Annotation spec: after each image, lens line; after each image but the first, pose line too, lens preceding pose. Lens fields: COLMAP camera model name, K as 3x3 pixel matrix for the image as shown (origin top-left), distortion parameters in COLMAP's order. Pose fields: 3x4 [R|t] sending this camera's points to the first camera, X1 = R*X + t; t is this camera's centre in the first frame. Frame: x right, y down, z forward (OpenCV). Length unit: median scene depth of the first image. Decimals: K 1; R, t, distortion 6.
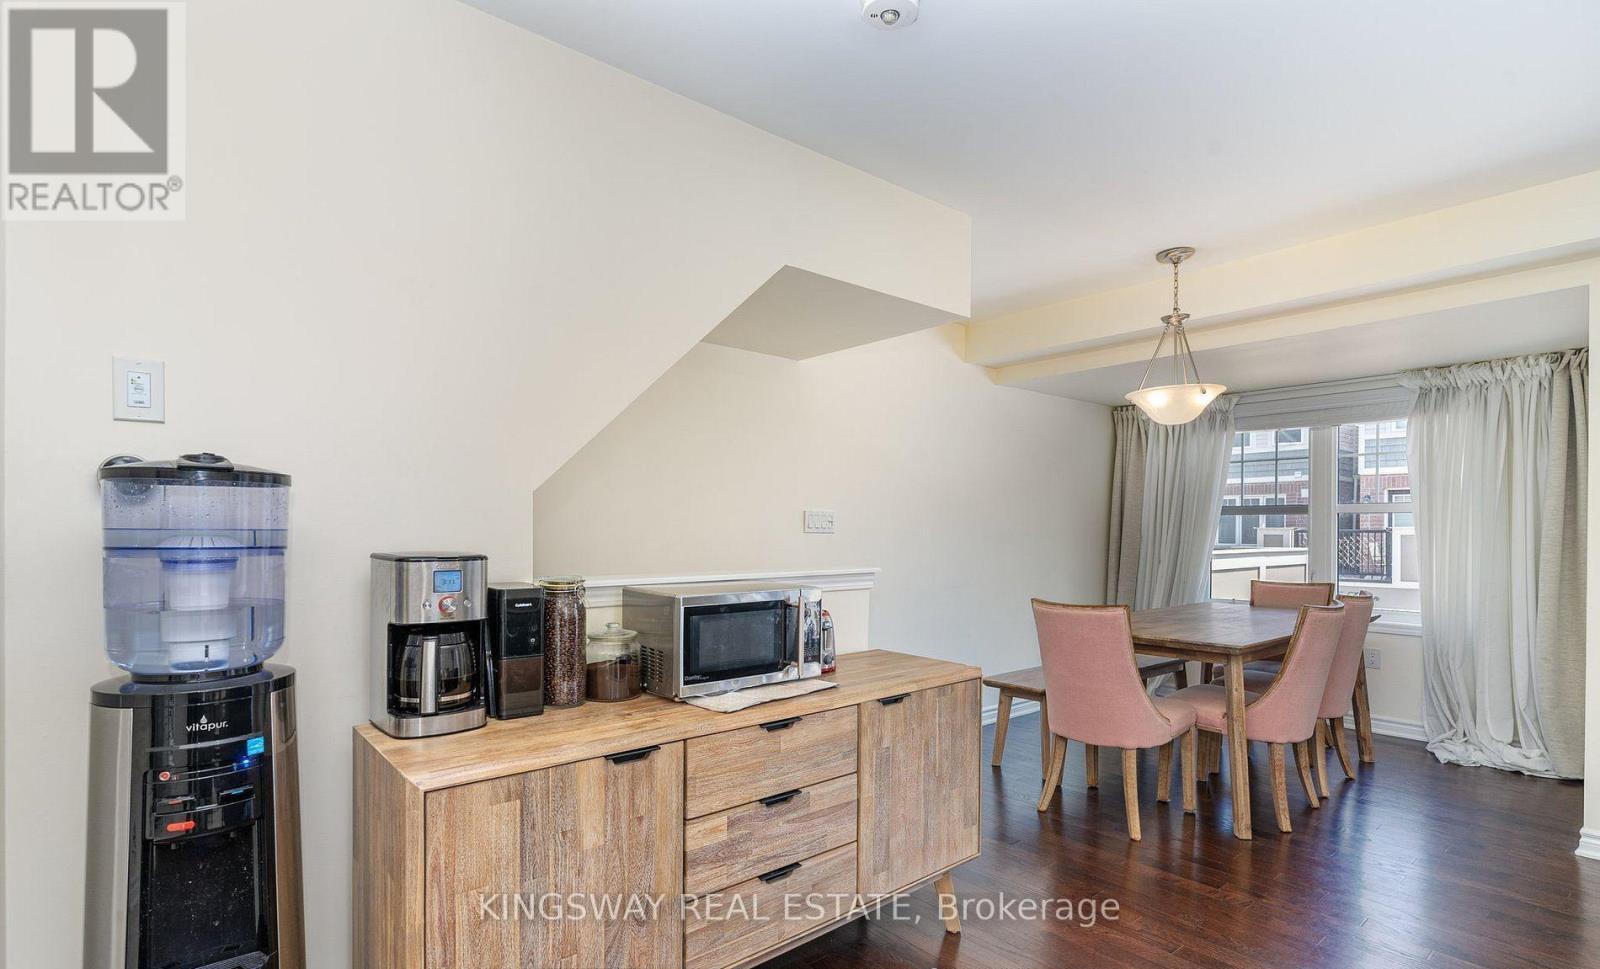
lens RADIAL K [[758.3, 0, 804.8], [0, 758.3, 524.8], [0, 0, 1]] dist [-0.000915, -0.000214]
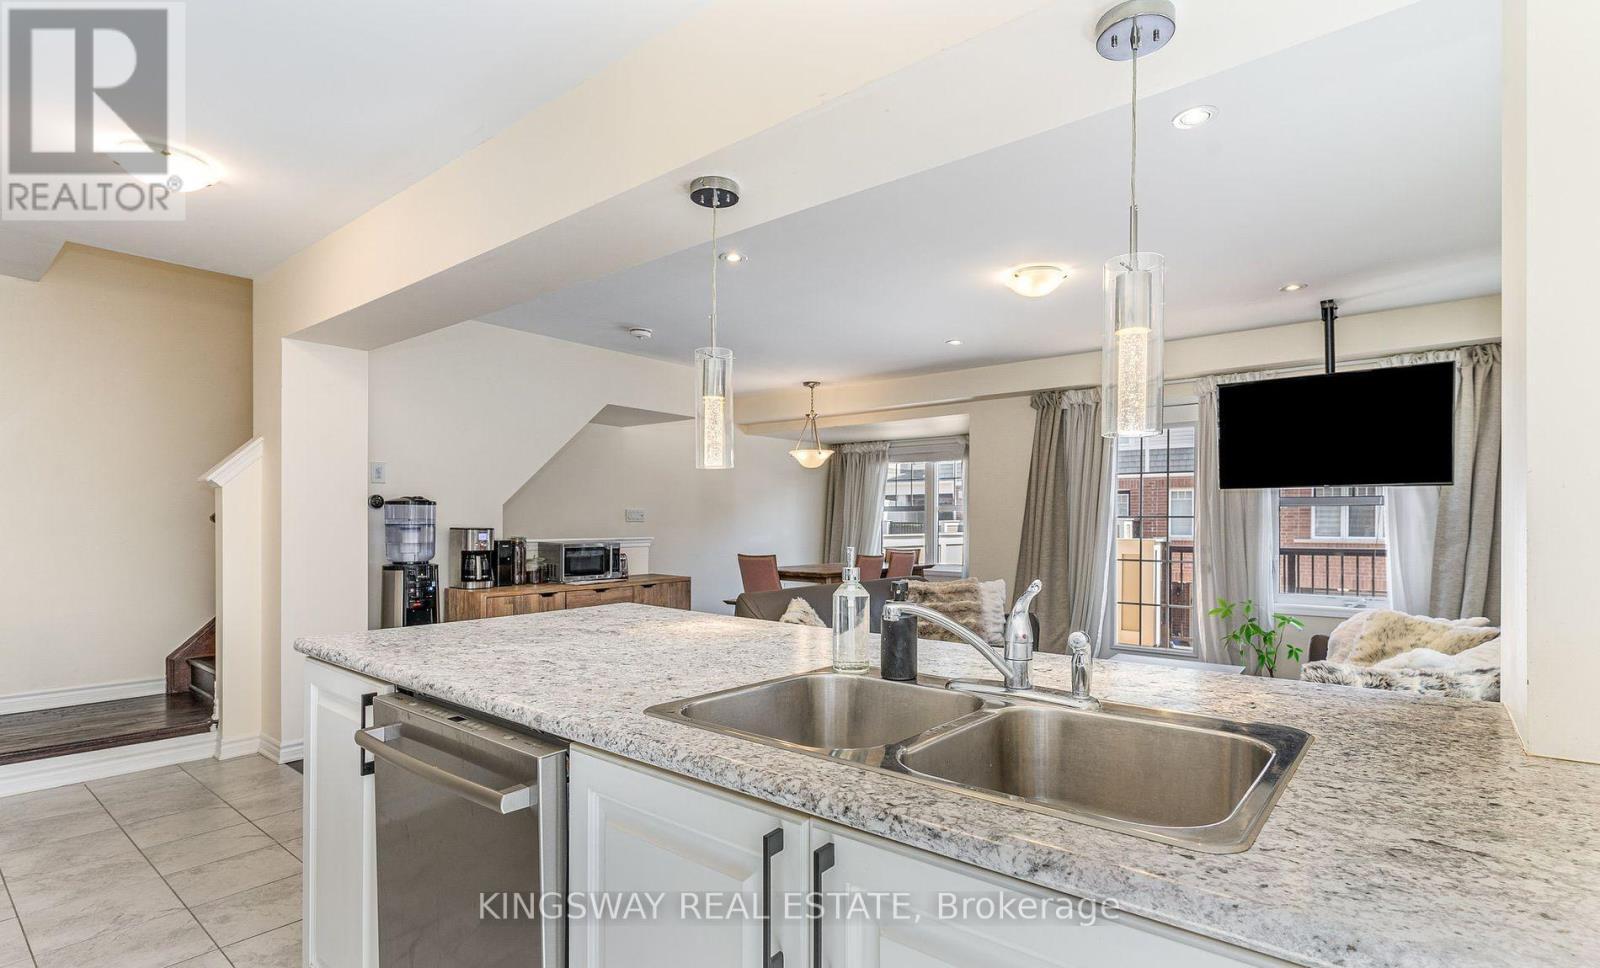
lens RADIAL K [[768.4, 0, 800.0], [0, 768.4, 518.9], [0, 0, 1]] dist [0.001244, 0.000232]
pose [[0.983919, 0.003589, 0.178580, 0.175691], [-0.003997, 0.999990, 0.001923, -0.004123], [-0.178571, -0.002606, 0.983924, -1.839575]]
